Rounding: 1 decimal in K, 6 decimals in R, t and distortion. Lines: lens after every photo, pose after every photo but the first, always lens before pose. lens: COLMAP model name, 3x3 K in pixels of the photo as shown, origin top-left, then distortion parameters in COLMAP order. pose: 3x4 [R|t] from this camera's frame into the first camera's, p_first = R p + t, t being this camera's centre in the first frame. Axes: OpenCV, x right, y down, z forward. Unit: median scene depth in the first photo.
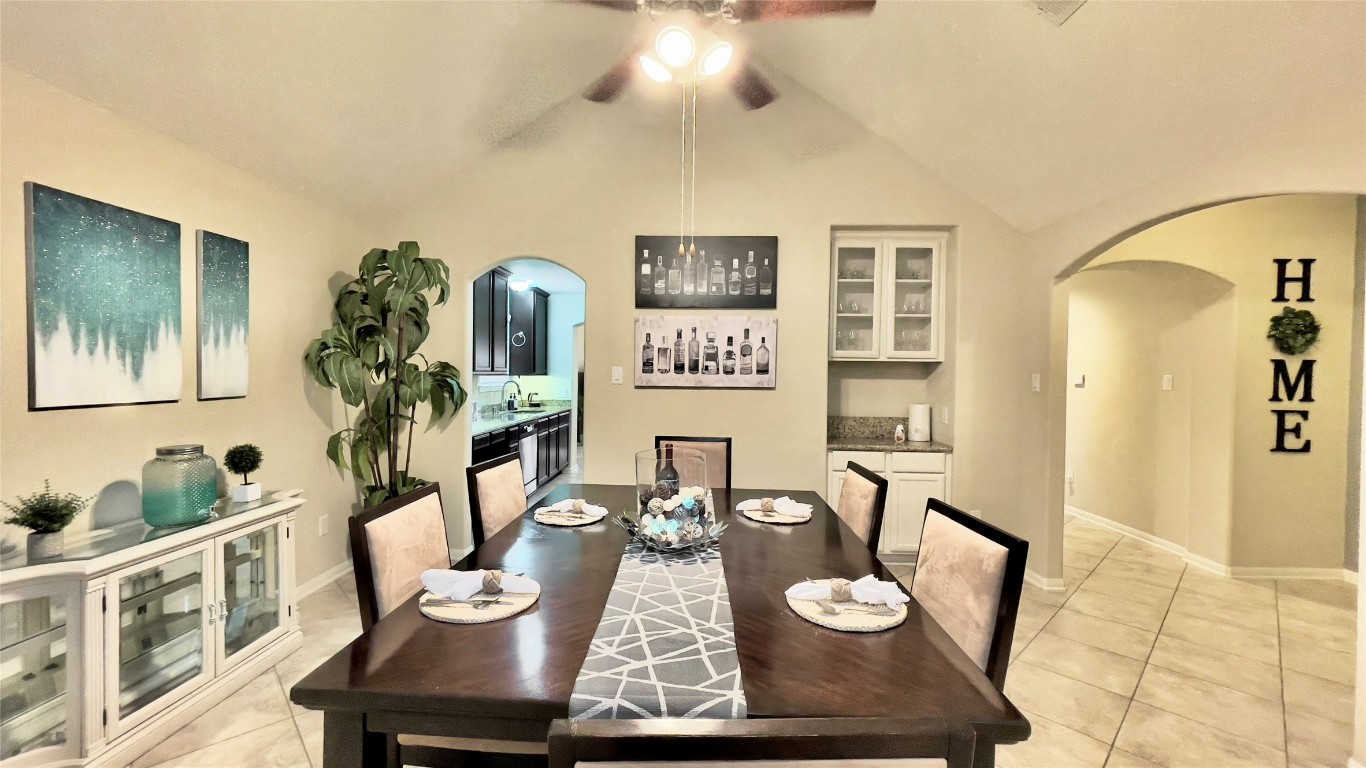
lens RADIAL K [[554.2, 0, 674.6], [0, 554.2, 378.0], [0, 0, 1]] dist [0.000422, 0.000555]
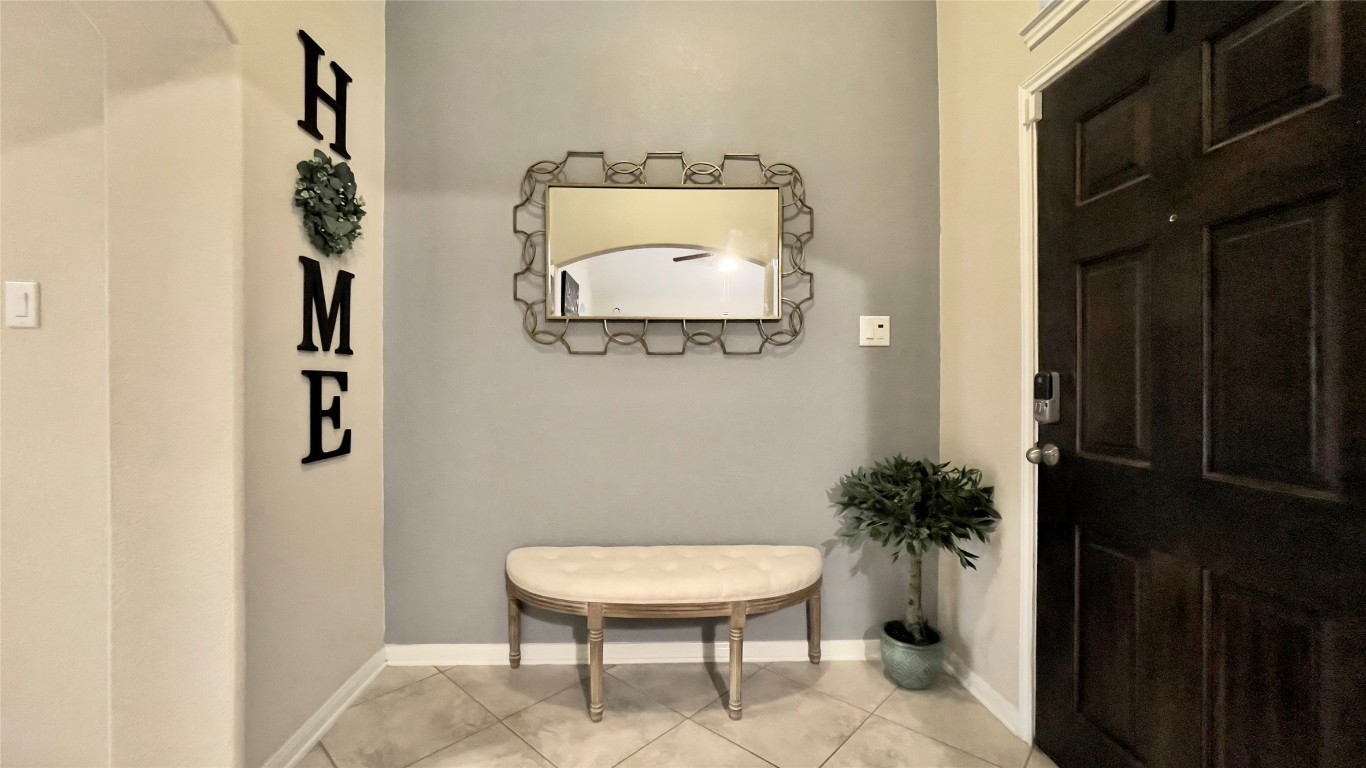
lens RADIAL K [[554.2, 0, 677.1], [0, 554.2, 382.8], [0, 0, 1]] dist [0.000422, 0.000555]
pose [[-0.078268, -0.003588, 0.996926, 0.610795], [0.015785, 0.999864, 0.004838, 0.070460], [-0.996807, 0.016116, -0.078201, 0.736938]]
